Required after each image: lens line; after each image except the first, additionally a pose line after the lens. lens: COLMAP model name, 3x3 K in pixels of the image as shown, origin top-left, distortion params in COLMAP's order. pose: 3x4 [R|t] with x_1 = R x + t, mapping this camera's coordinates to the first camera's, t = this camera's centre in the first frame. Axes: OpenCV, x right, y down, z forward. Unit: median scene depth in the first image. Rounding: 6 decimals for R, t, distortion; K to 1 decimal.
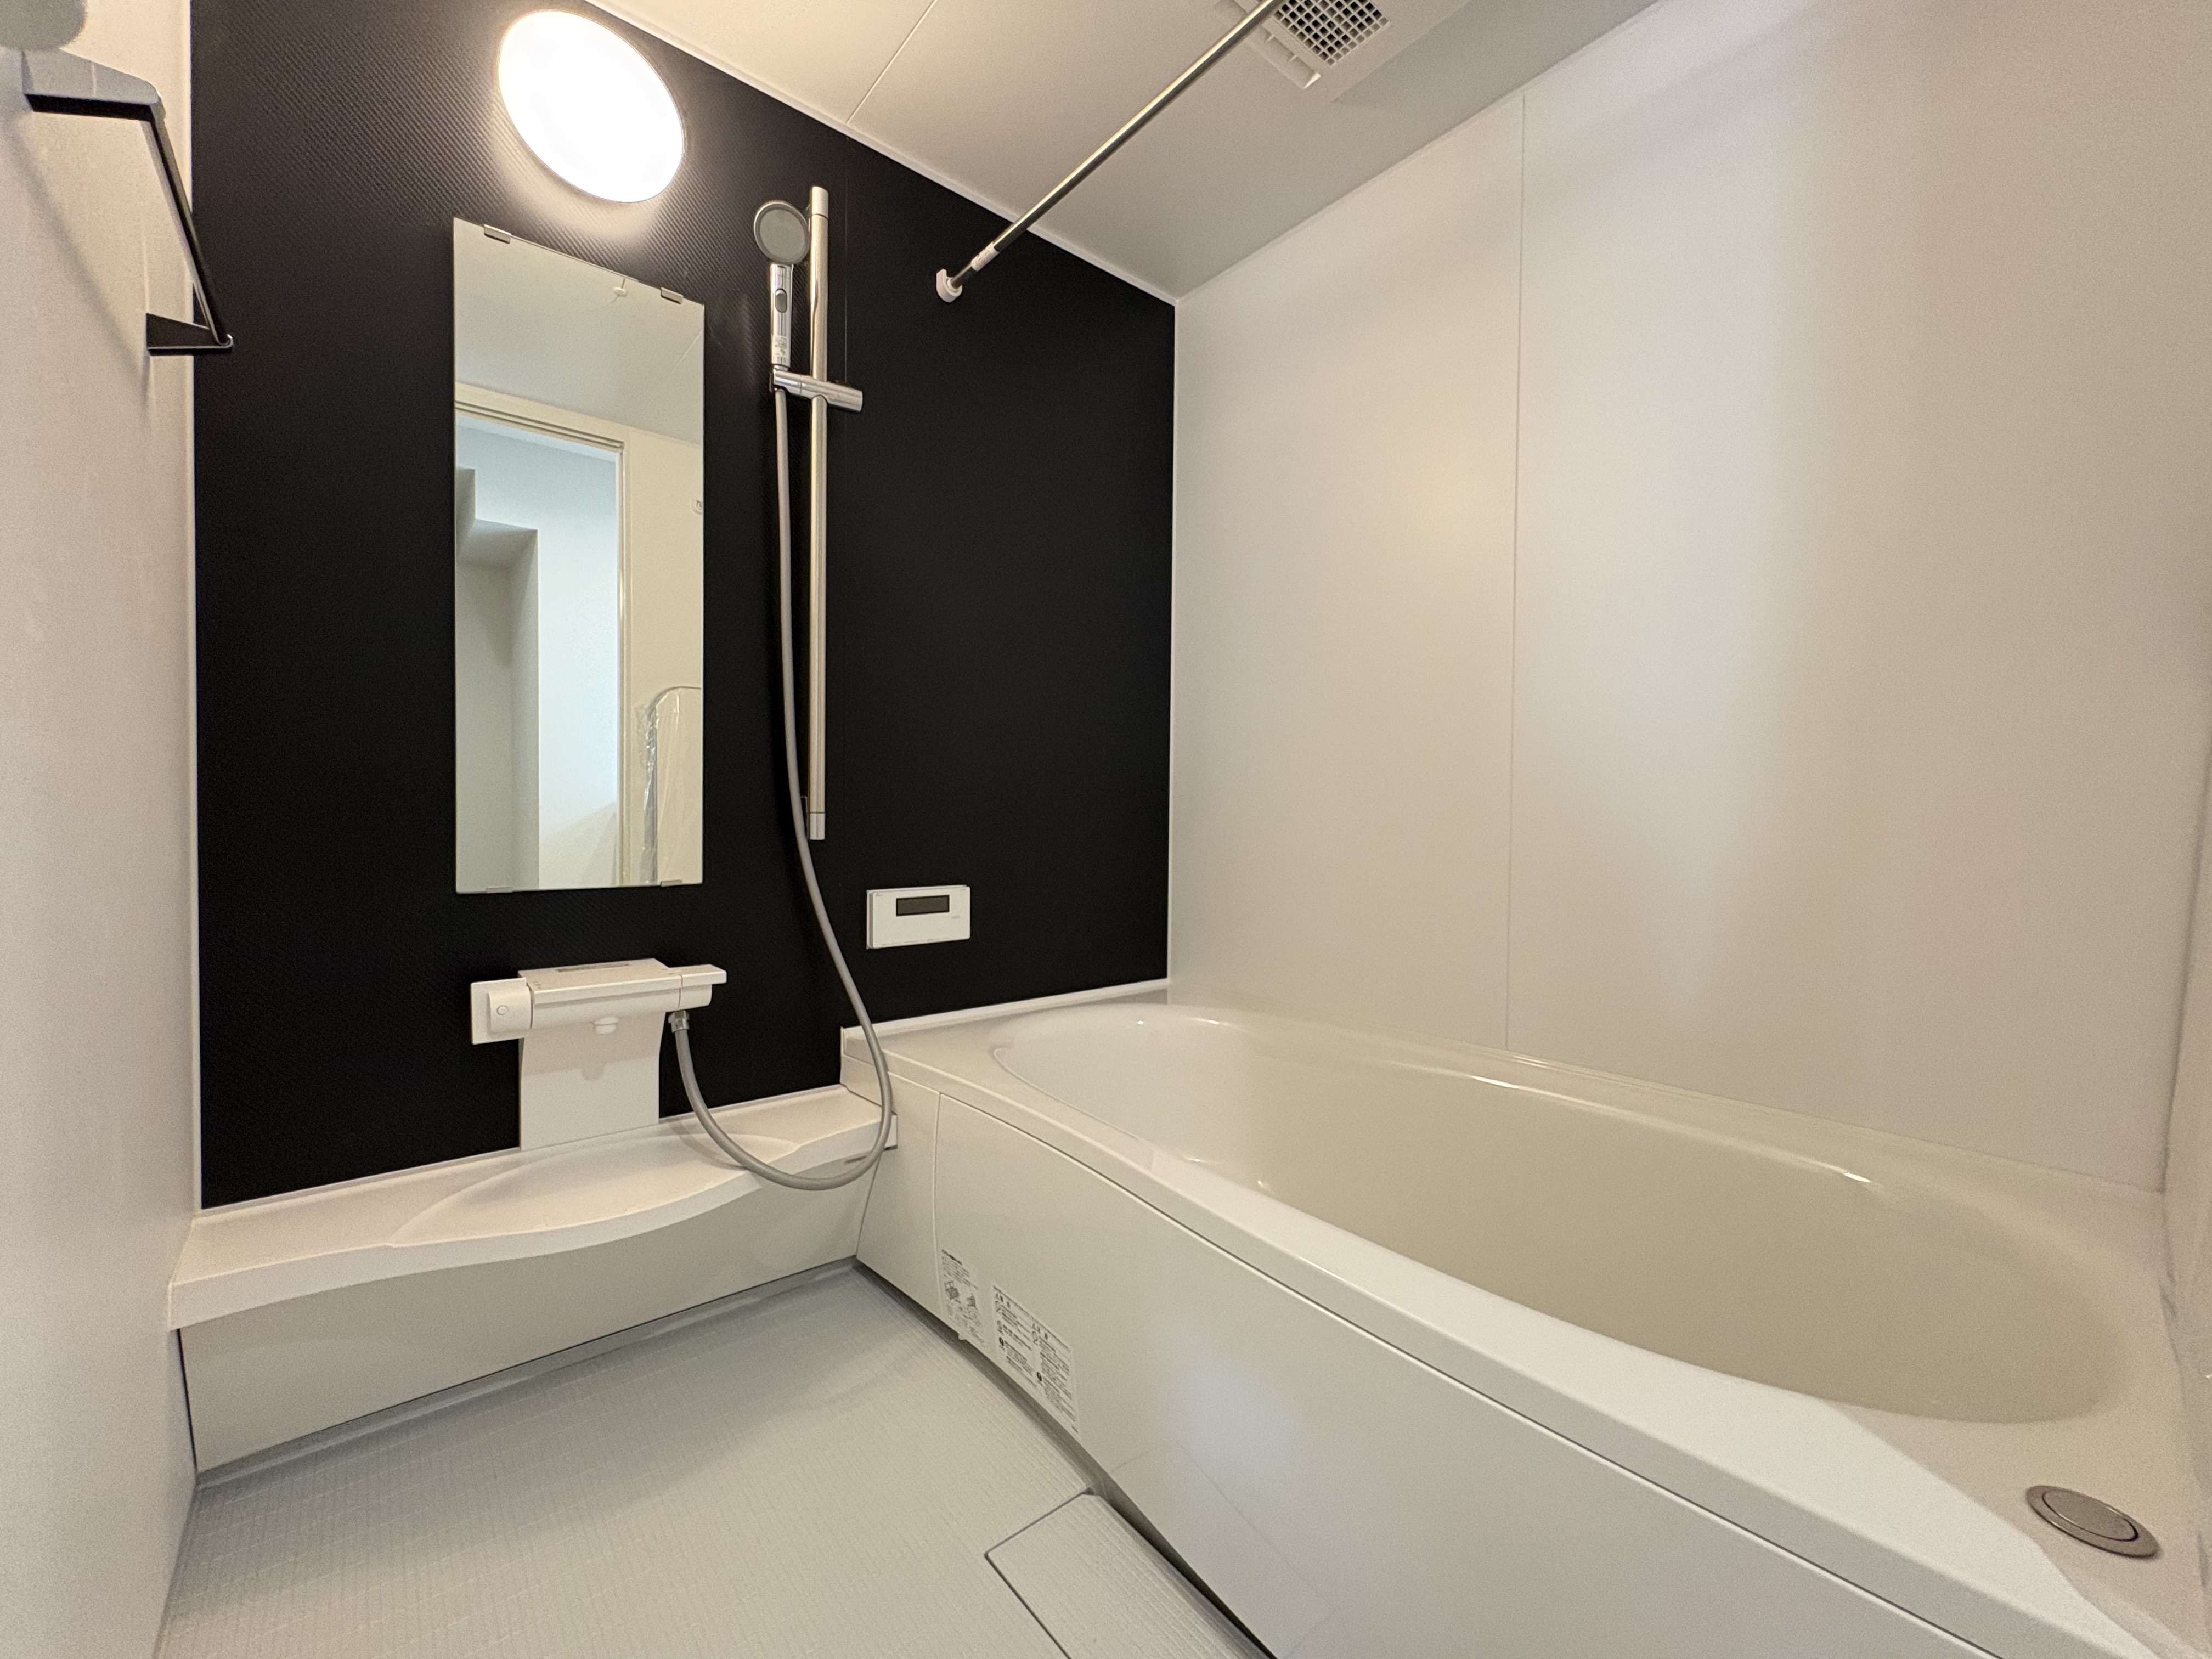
lens RADIAL K [[883.3, 0, 1109.4], [0, 883.3, 827.0], [0, 0, 1]] dist [-0.000695, -0.000301]
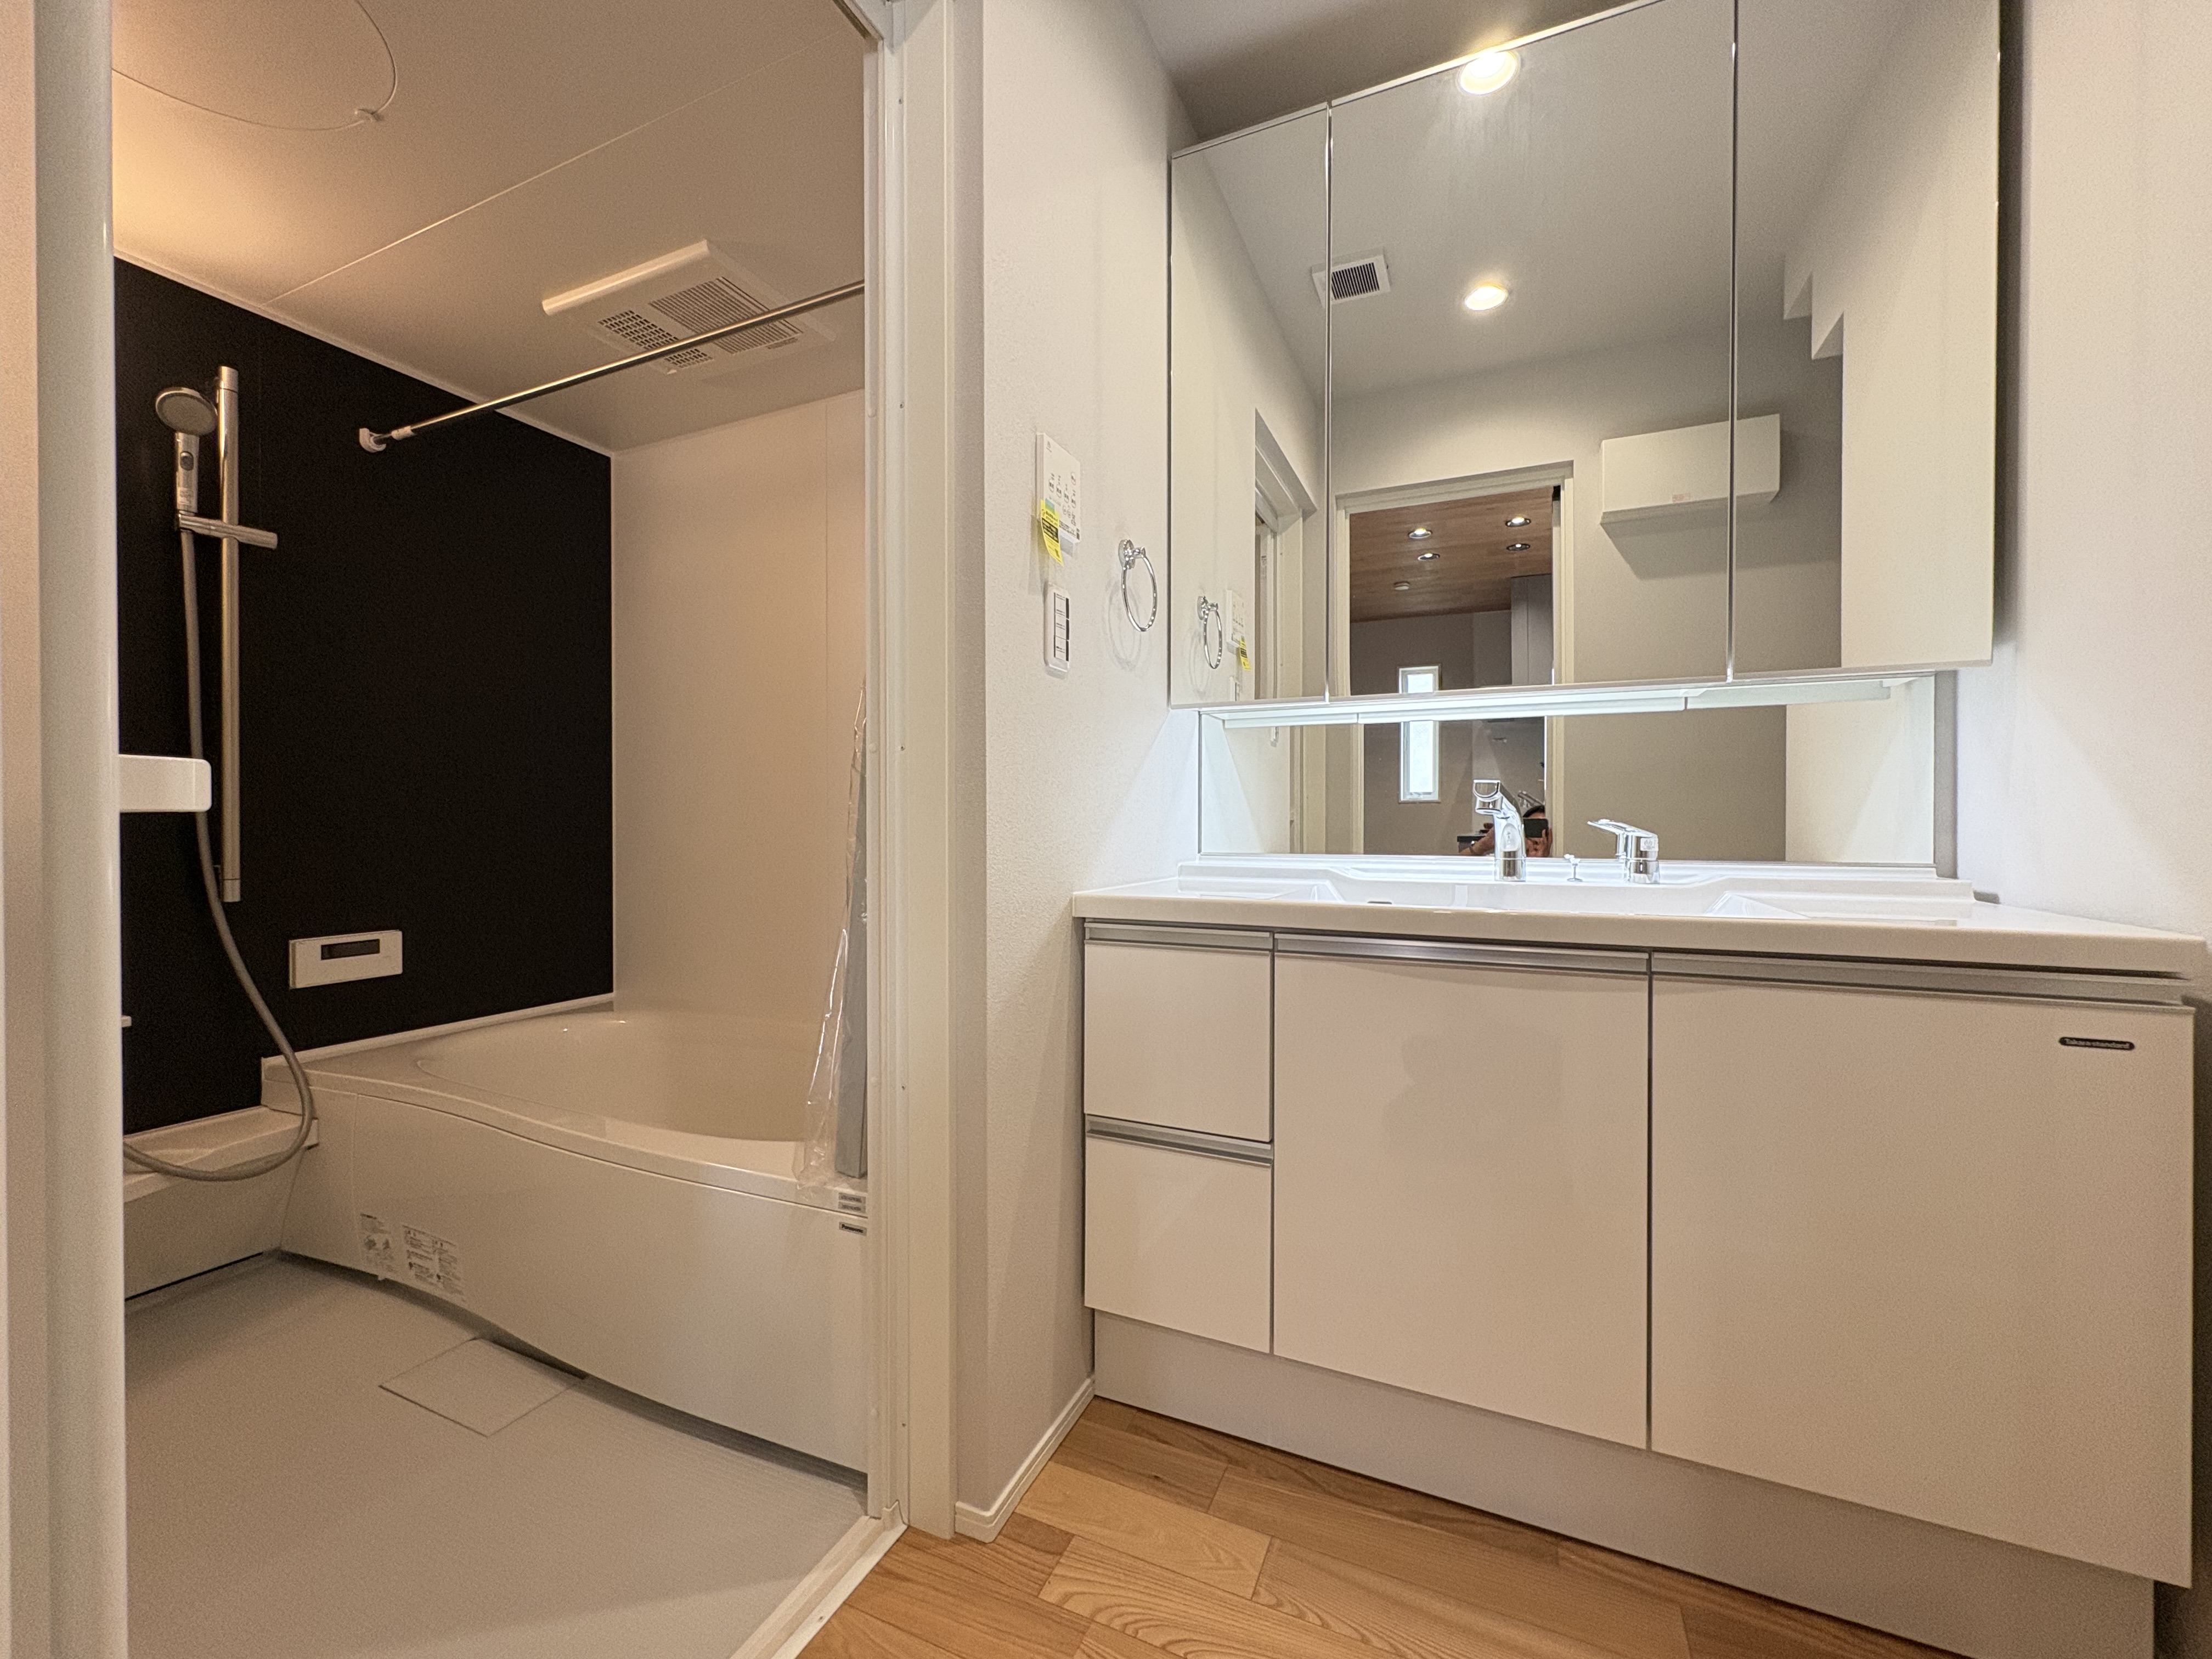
lens RADIAL K [[883.3, 0, 1100.5], [0, 883.3, 826.2], [0, 0, 1]] dist [-0.000695, -0.000301]
pose [[0.901538, -0.010515, 0.432572, 0.219533], [0.012657, 0.999918, -0.002074, -0.072720], [-0.432515, 0.007345, 0.901597, -0.602897]]
